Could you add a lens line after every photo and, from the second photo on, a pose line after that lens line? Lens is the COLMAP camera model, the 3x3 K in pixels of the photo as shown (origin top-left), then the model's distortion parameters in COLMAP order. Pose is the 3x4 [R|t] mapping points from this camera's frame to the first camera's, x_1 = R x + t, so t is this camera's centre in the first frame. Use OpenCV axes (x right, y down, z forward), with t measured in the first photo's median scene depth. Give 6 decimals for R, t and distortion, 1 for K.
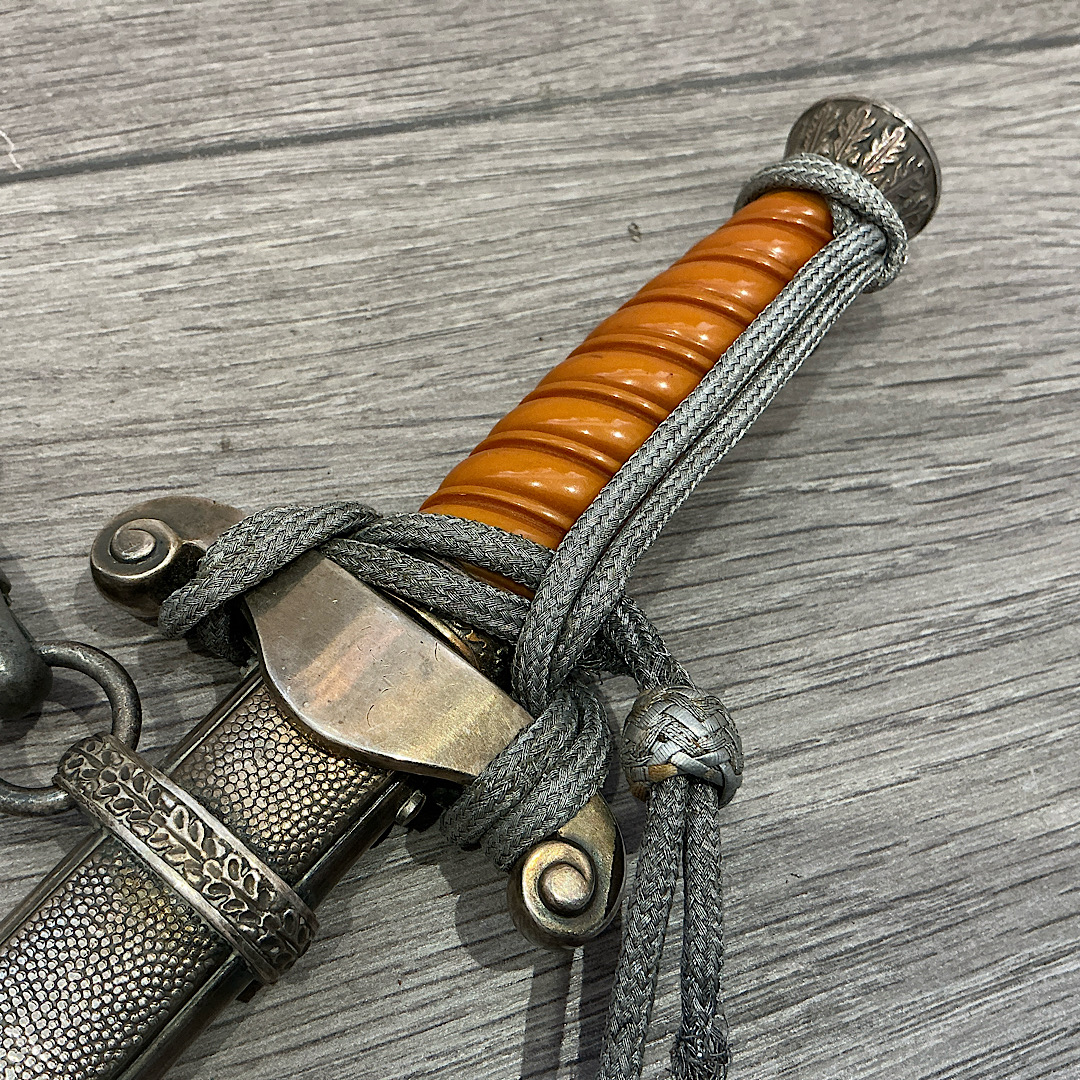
lens RADIAL K [[1208.9, 0, 540.0], [0, 1208.9, 540.0], [0, 0, 1]] dist [0.144457, -0.343097]
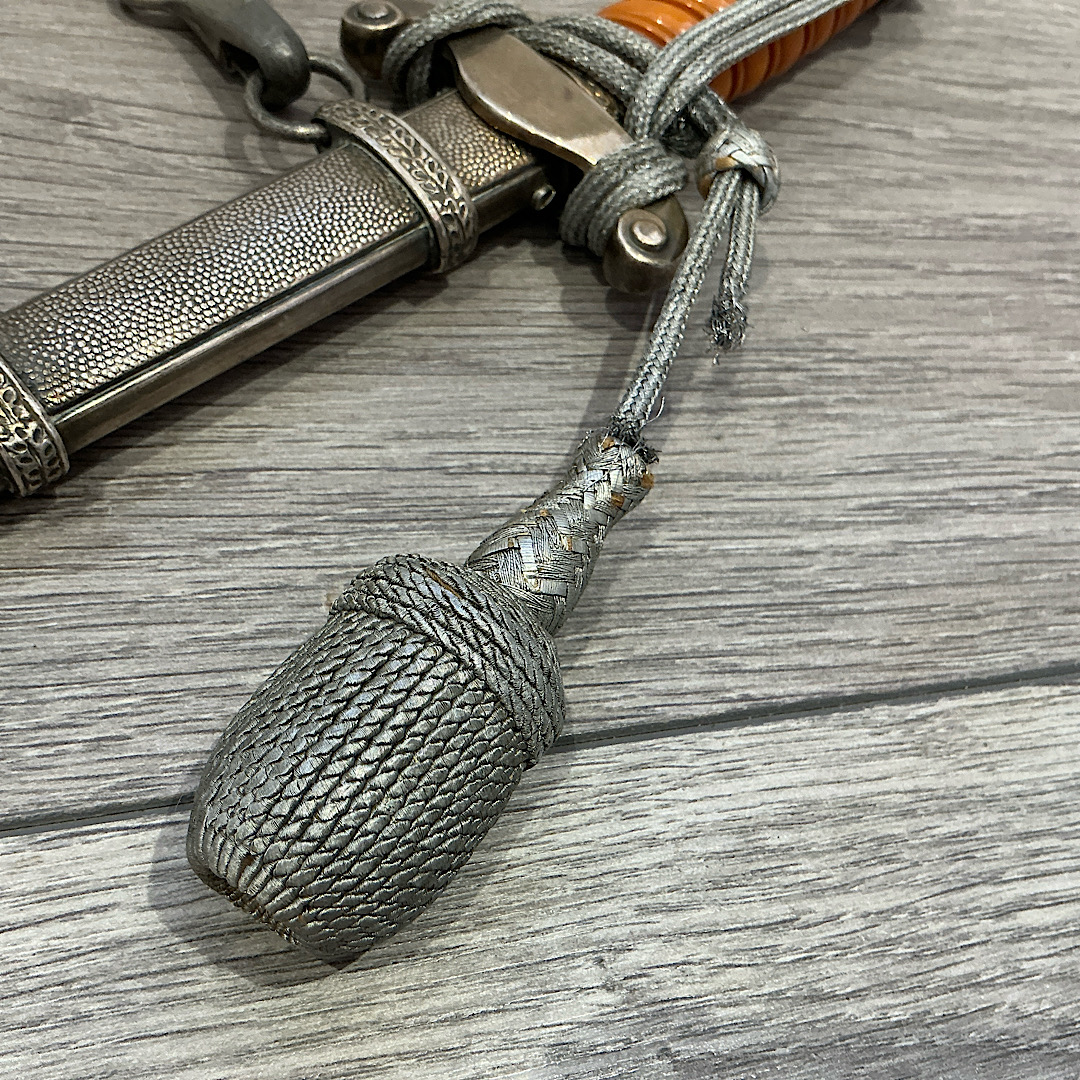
lens RADIAL K [[1212.1, 0, 540.0], [0, 1212.1, 540.0], [0, 0, 1]] dist [0.141138, -0.322940]
pose [[0.990552, 0.132147, -0.036665, -0.003011], [-0.134366, 0.988687, -0.066661, 0.527591], [0.027441, 0.070958, 0.997102, -0.298641]]
